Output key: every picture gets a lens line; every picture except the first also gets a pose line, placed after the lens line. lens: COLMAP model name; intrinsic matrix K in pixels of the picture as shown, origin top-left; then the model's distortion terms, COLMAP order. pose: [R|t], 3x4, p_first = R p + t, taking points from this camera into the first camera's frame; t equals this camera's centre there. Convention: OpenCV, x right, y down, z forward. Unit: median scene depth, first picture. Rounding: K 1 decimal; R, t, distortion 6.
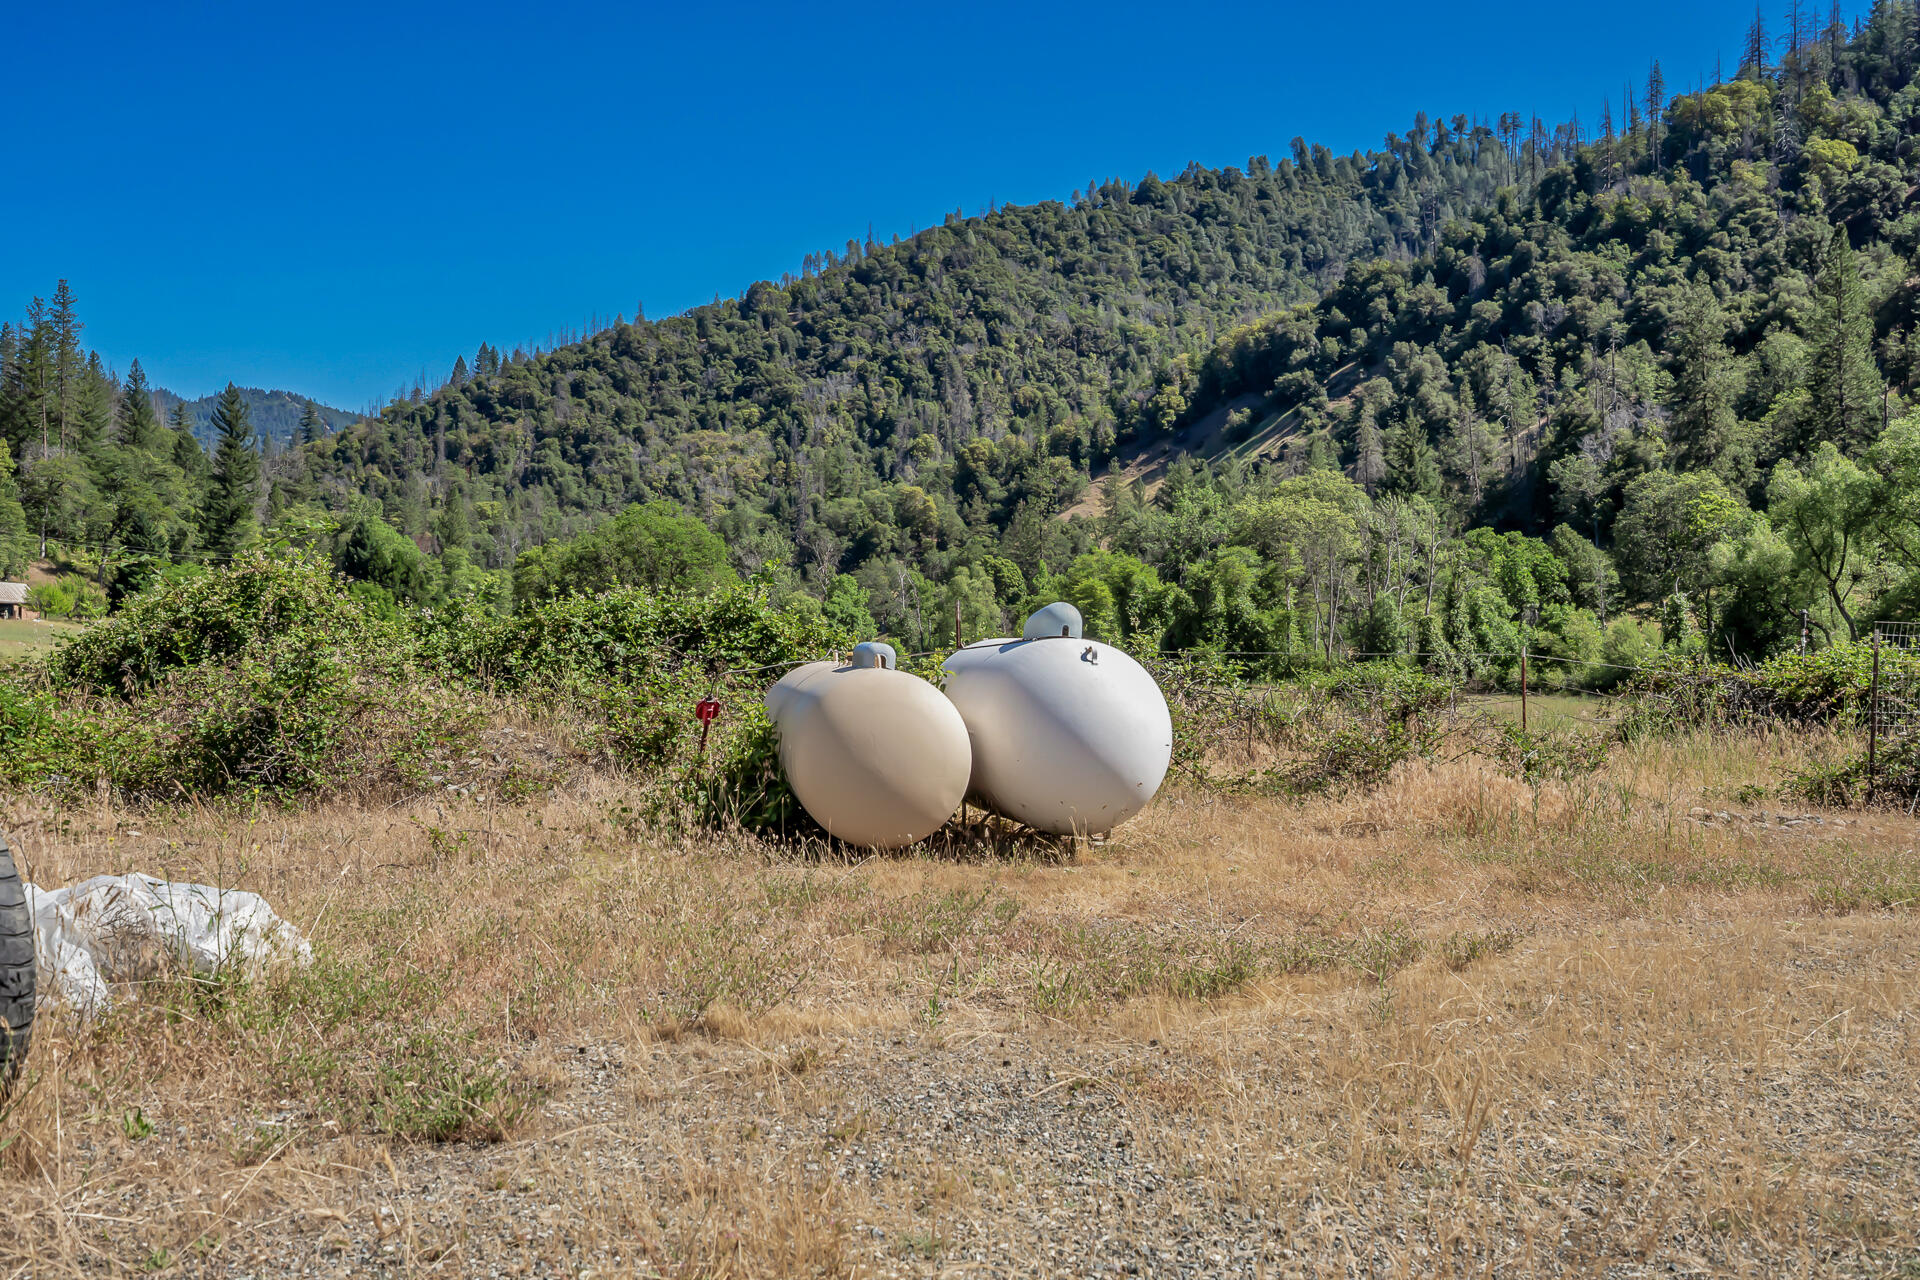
lens RADIAL K [[1906.7, 0, 971.0], [0, 1906.7, 639.0], [0, 0, 1]] dist [0.005881, 0.000000]
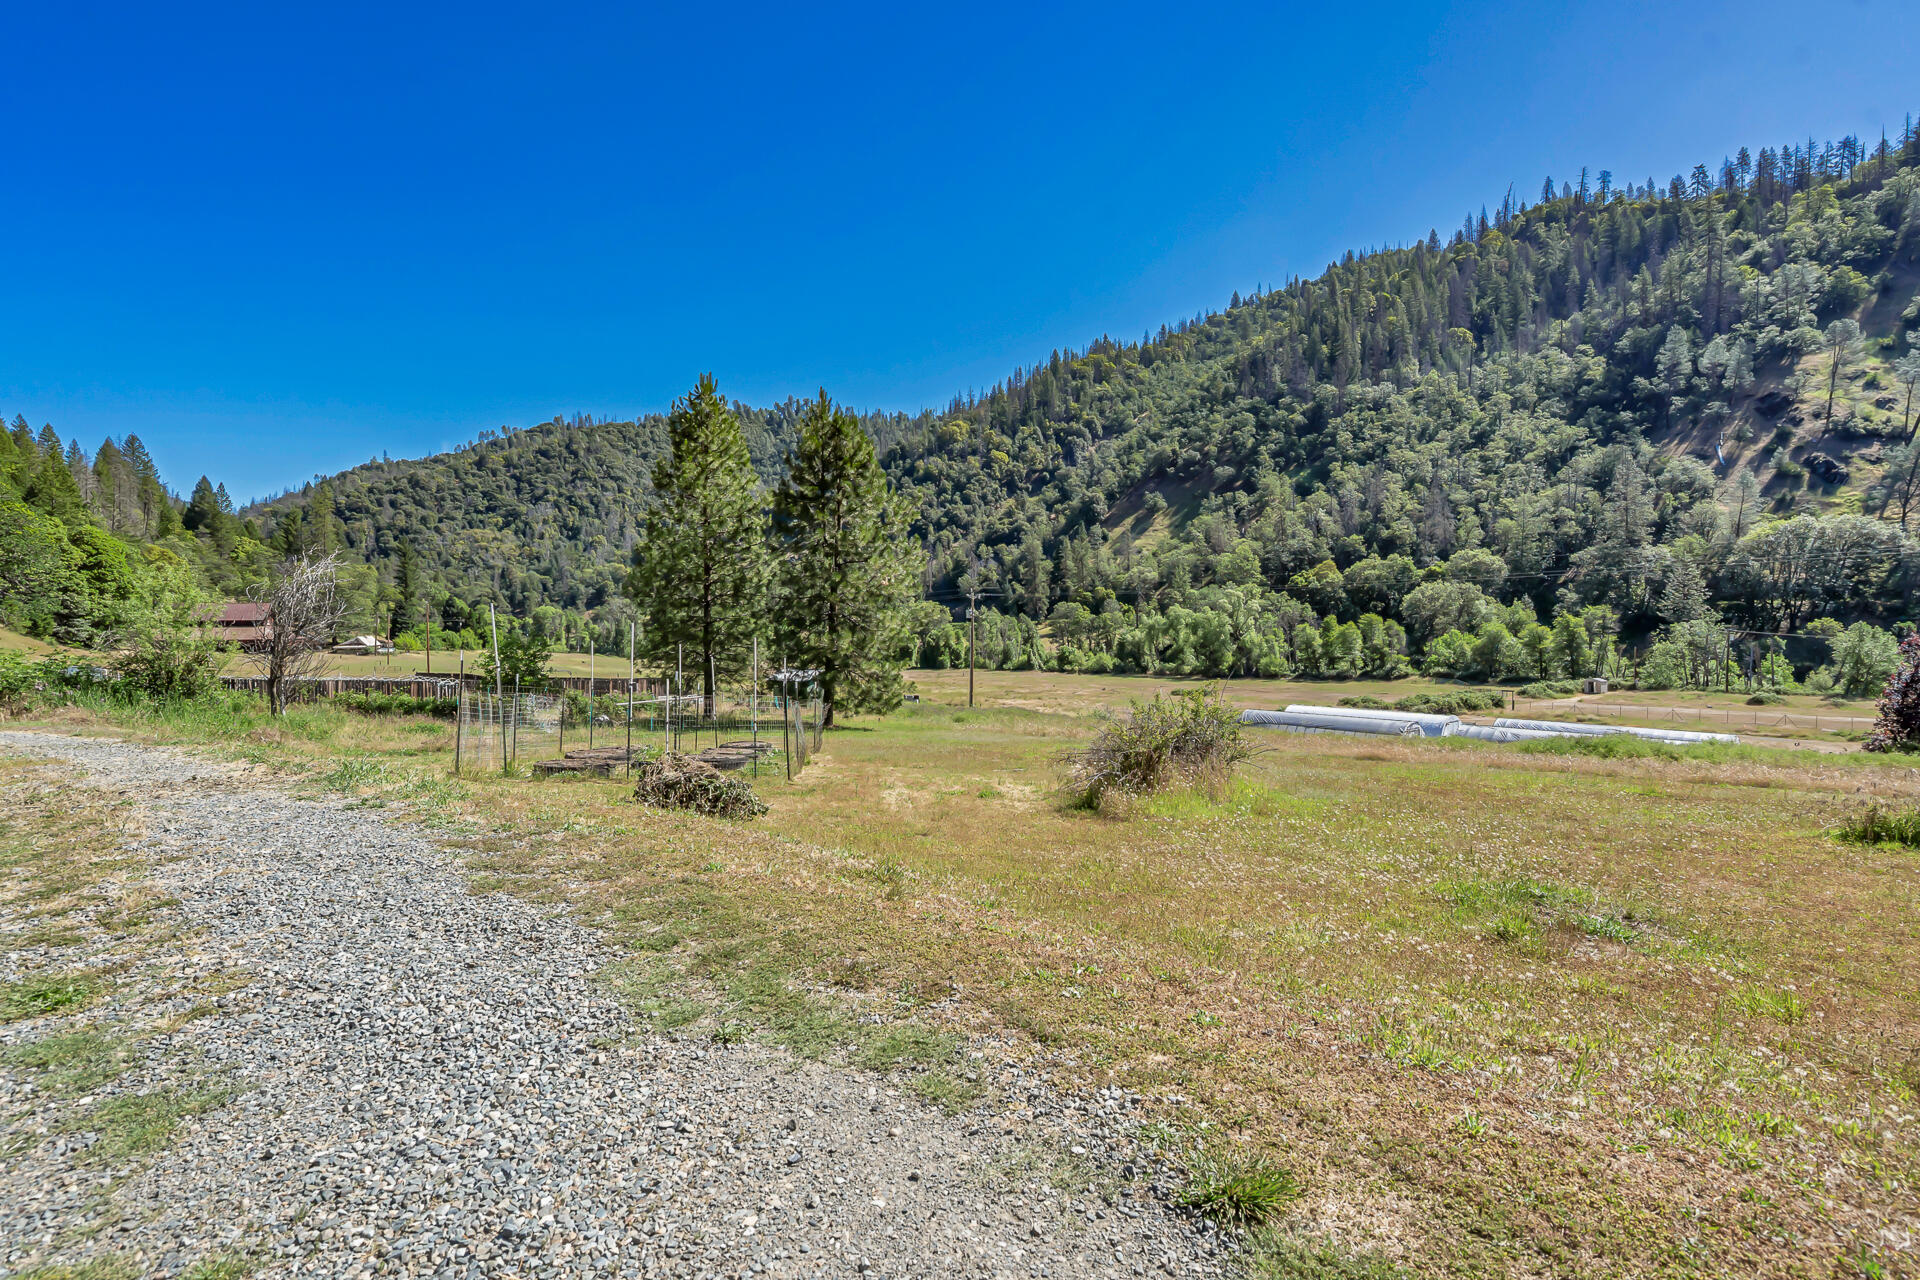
lens RADIAL K [[877.2, 0, 971.8], [0, 877.2, 643.0], [0, 0, 1]] dist [-0.005807, 0.002141]
pose [[0.878998, -0.028033, 0.476001, -0.116681], [0.011668, 0.999236, 0.037300, -0.016129], [-0.476683, -0.027233, 0.878653, -0.068871]]
